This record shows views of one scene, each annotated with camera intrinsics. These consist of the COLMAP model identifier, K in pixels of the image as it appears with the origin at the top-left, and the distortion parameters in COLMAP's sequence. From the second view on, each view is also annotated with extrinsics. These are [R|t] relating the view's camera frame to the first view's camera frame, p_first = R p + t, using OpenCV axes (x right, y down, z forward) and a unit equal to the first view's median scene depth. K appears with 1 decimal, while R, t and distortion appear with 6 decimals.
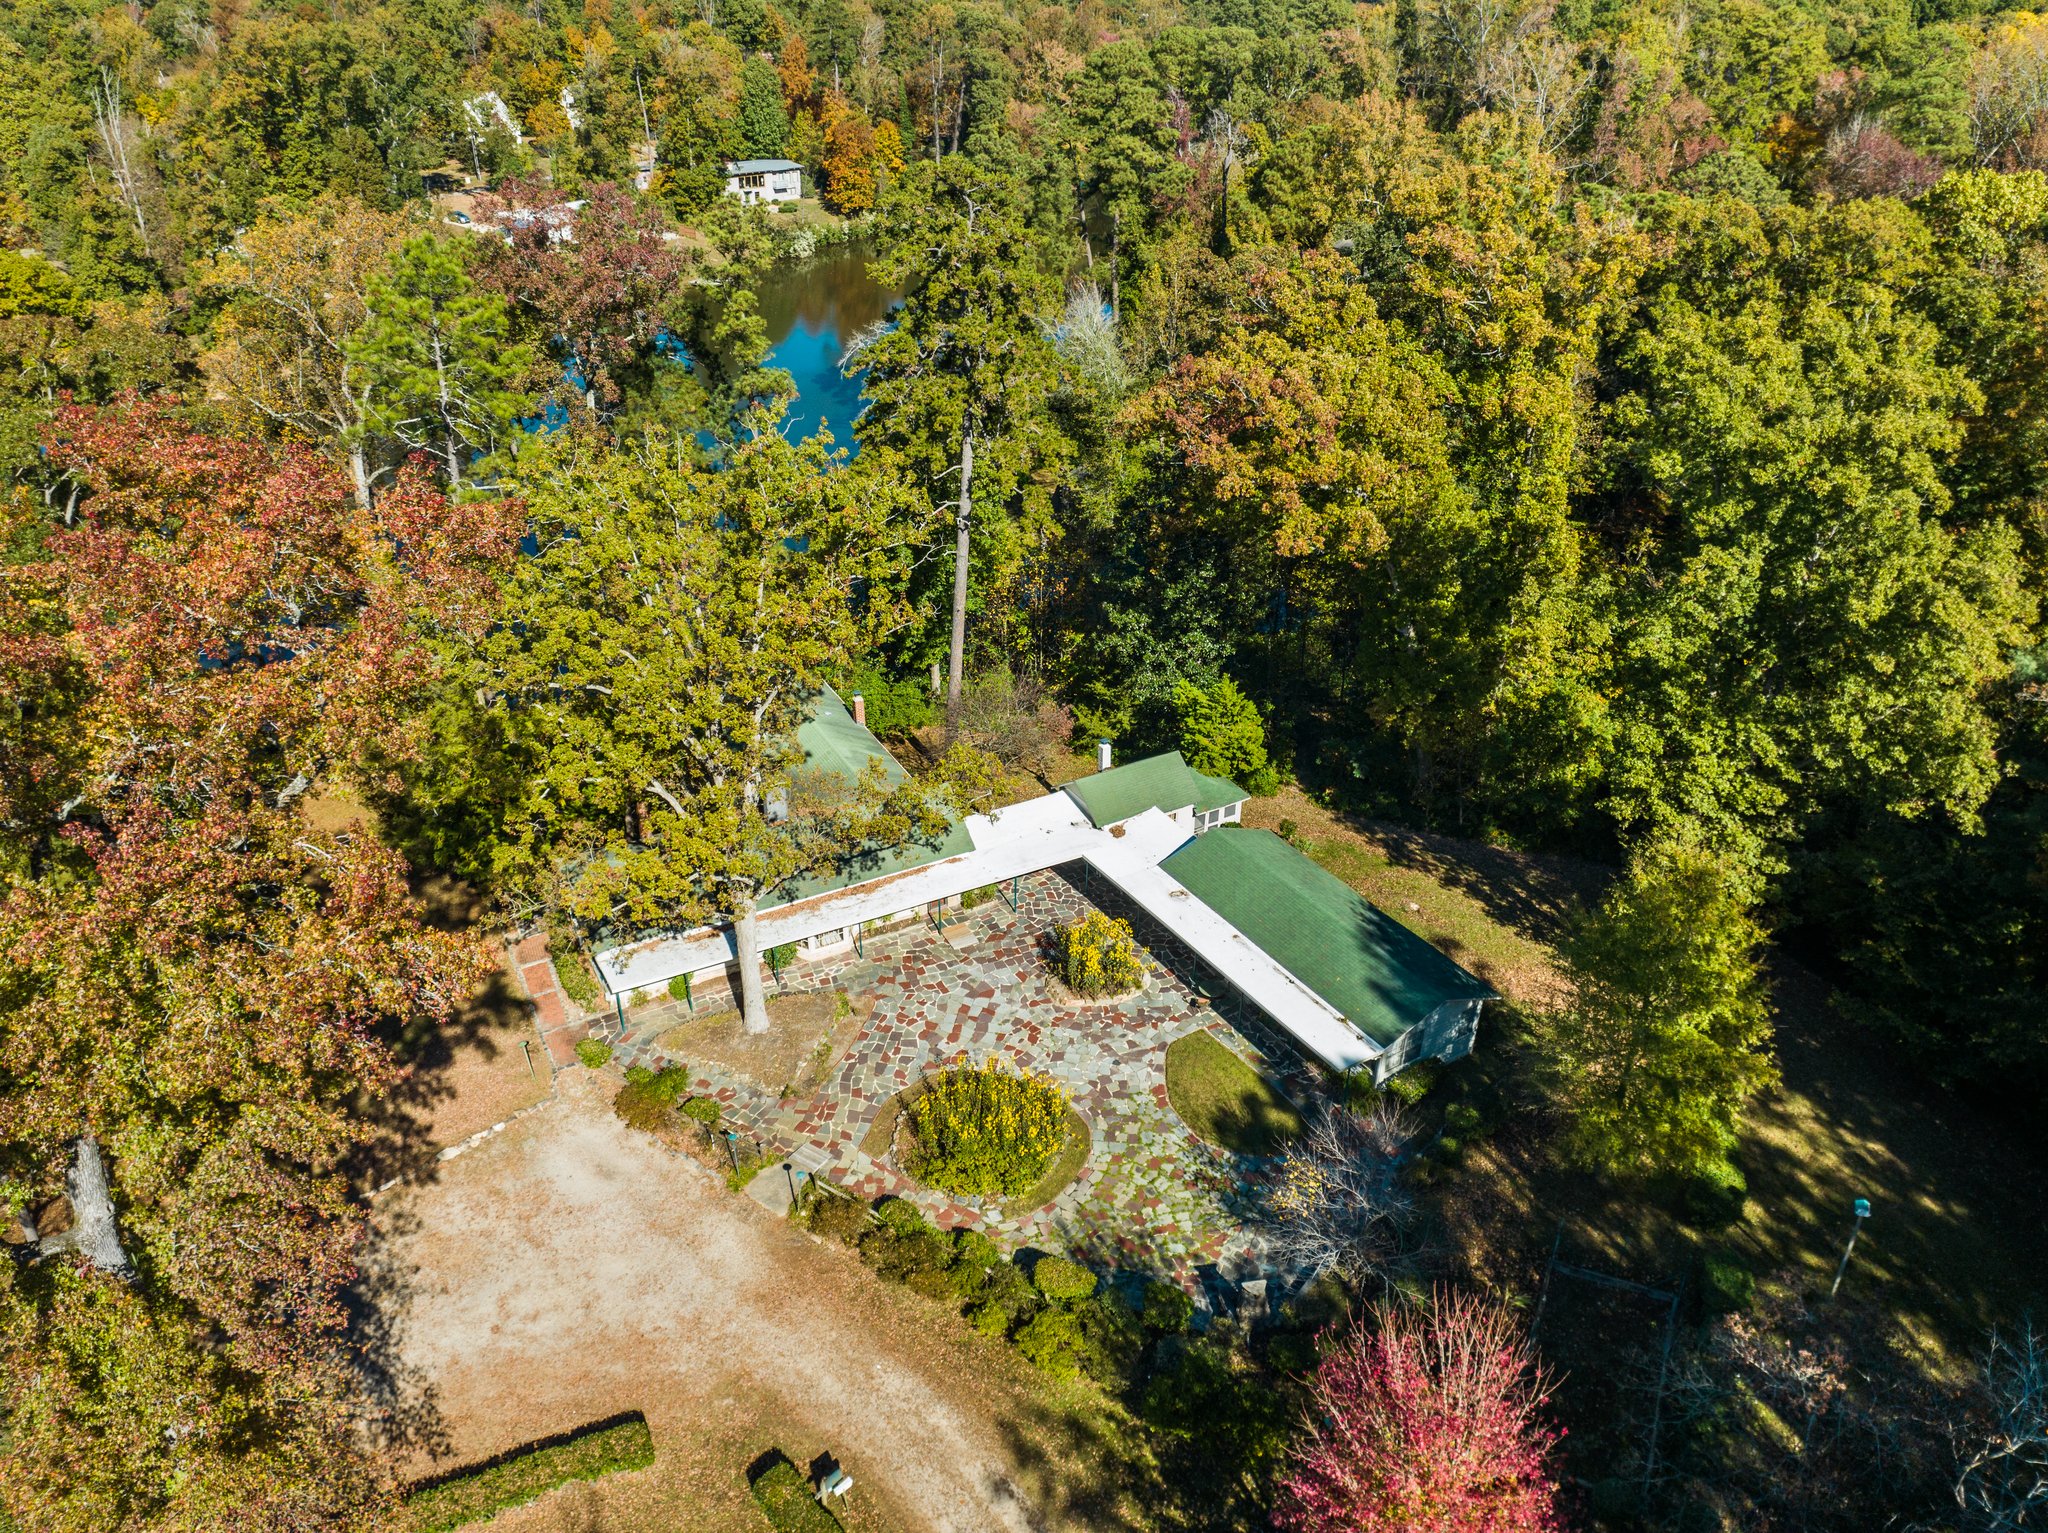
lens RADIAL K [[1438.5, 0, 1027.2], [0, 1438.5, 758.9], [0, 0, 1]] dist [-0.047458, 0.012104]
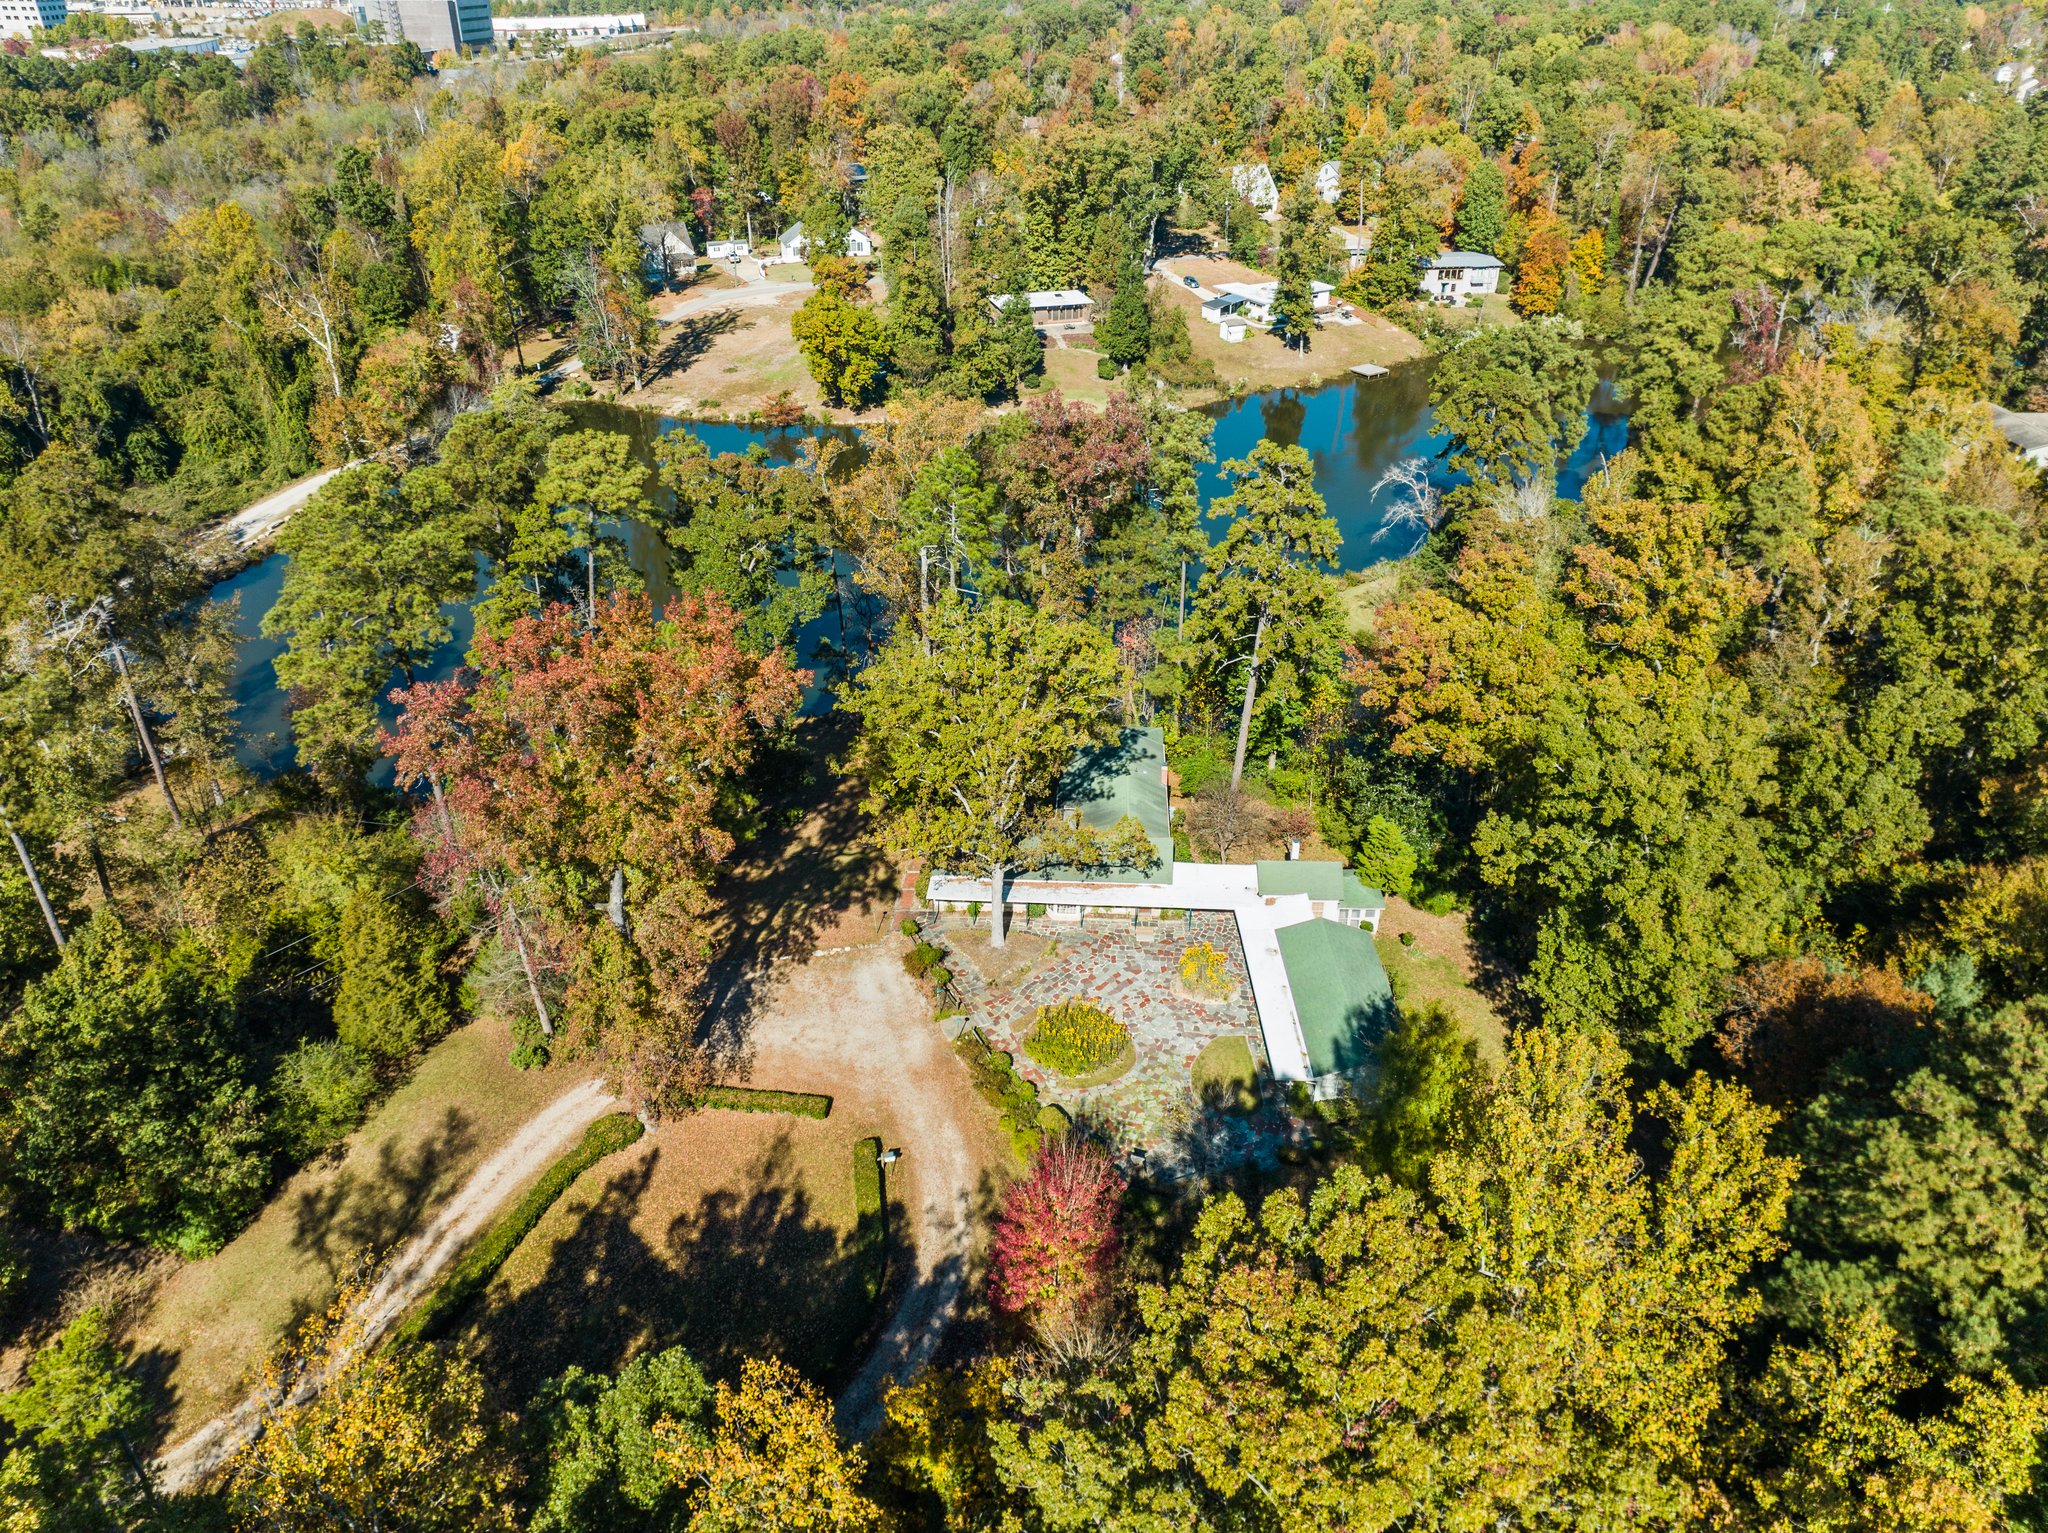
lens RADIAL K [[1438.5, 0, 1028.1], [0, 1438.5, 748.5], [0, 0, 1]] dist [-0.047458, 0.012104]
pose [[0.855842, 0.251144, -0.452173, 0.492800], [-0.252797, 0.965783, 0.057935, -0.128068], [0.451251, 0.064724, 0.890047, -0.452681]]
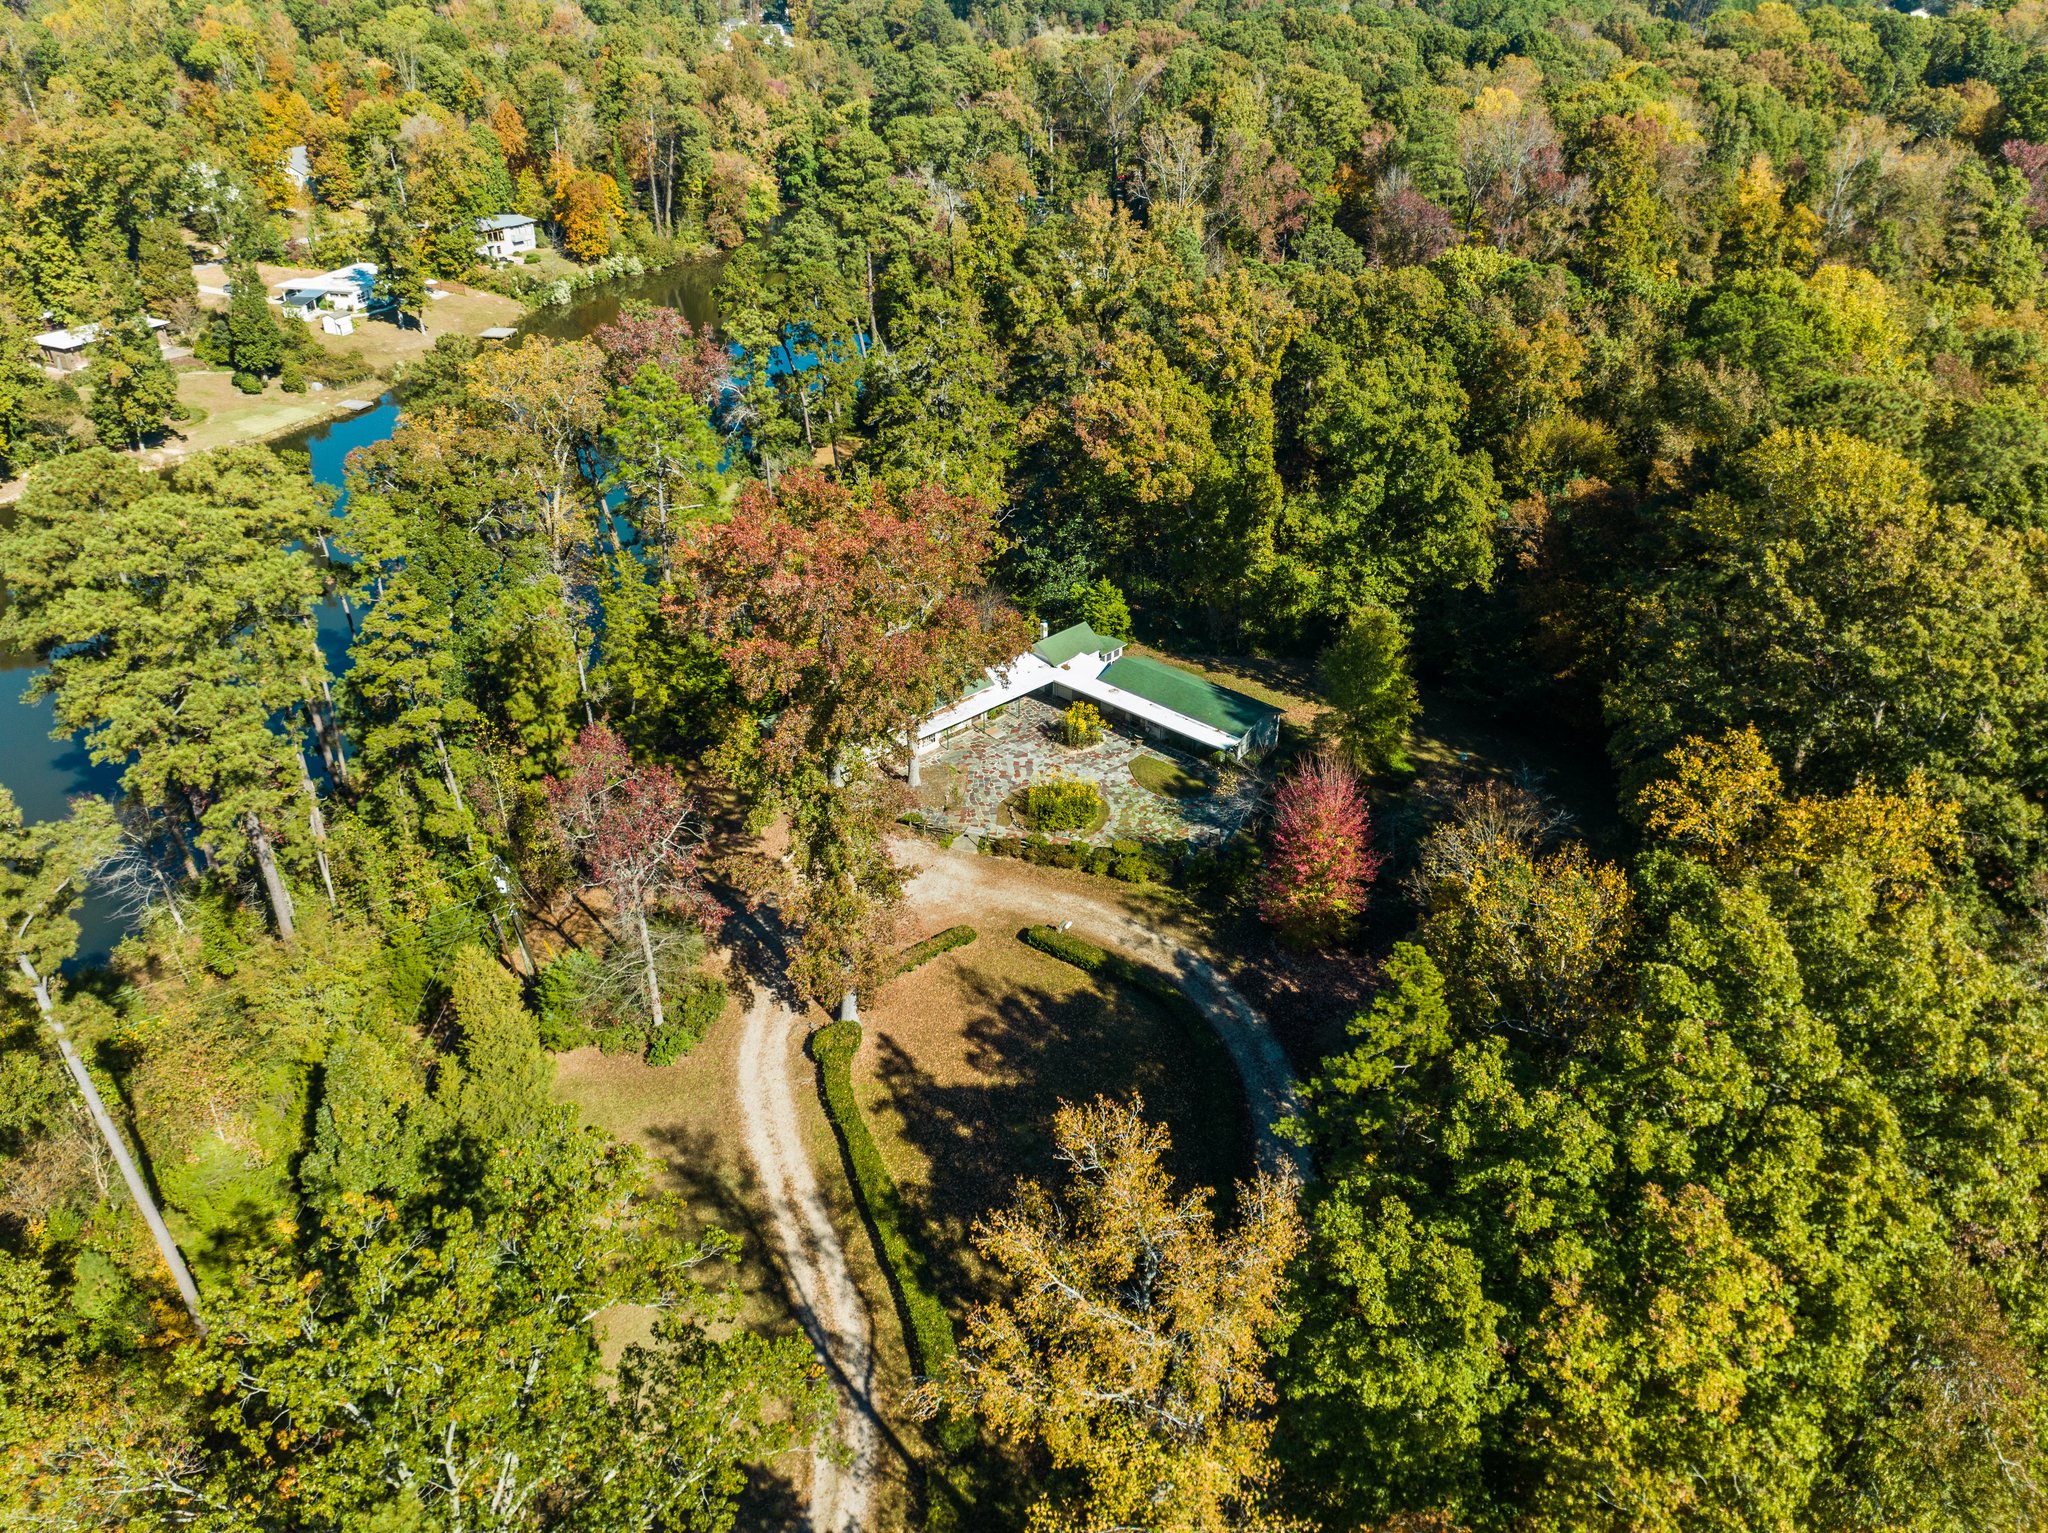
lens RADIAL K [[1438.5, 0, 1024.0], [0, 1438.5, 762.3], [0, 0, 1]] dist [-0.047458, 0.012104]
pose [[0.964147, -0.136653, 0.227477, -0.420323], [0.133841, 0.990612, 0.027817, 0.114695], [-0.229143, 0.003626, 0.973386, -0.737714]]
